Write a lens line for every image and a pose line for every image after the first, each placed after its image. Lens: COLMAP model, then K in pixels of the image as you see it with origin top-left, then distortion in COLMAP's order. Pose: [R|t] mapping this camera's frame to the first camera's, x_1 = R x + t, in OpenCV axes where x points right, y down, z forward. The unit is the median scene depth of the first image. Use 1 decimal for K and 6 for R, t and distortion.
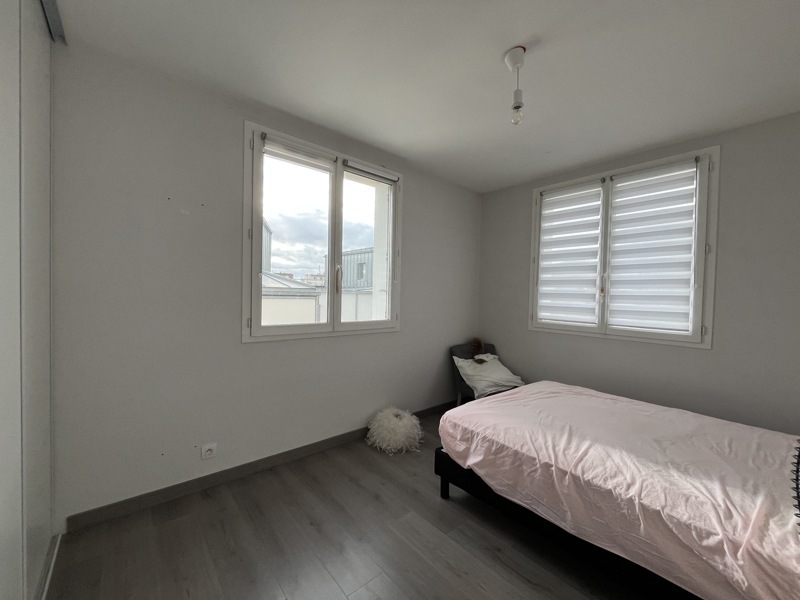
lens RADIAL K [[320.7, 0, 396.0], [0, 320.7, 300.4], [0, 0, 1]] dist [0.002067, -0.000632]
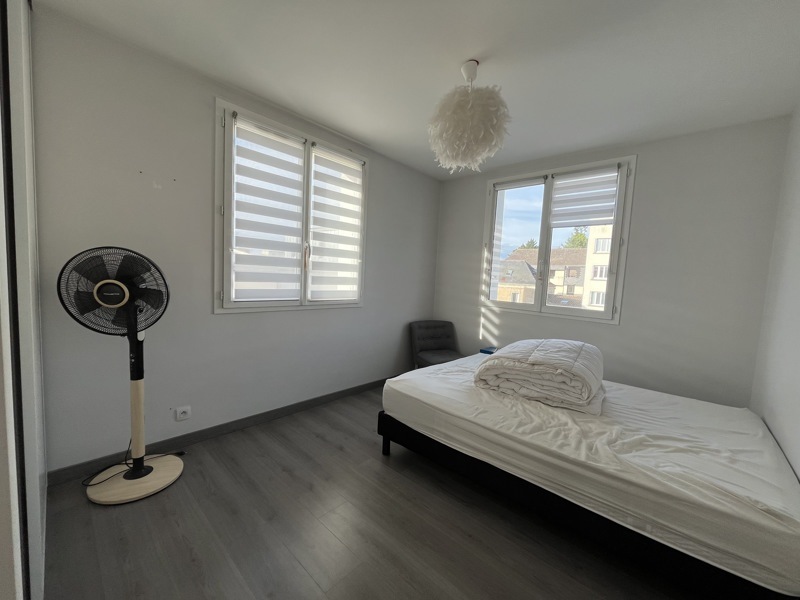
lens RADIAL K [[320.7, 0, 399.0], [0, 320.7, 301.8], [0, 0, 1]] dist [0.002067, -0.000632]
pose [[0.991866, 0.018145, 0.125983, -0.007457], [-0.026761, 0.997392, 0.067031, 0.004720], [-0.124438, -0.069857, 0.989765, -0.113320]]
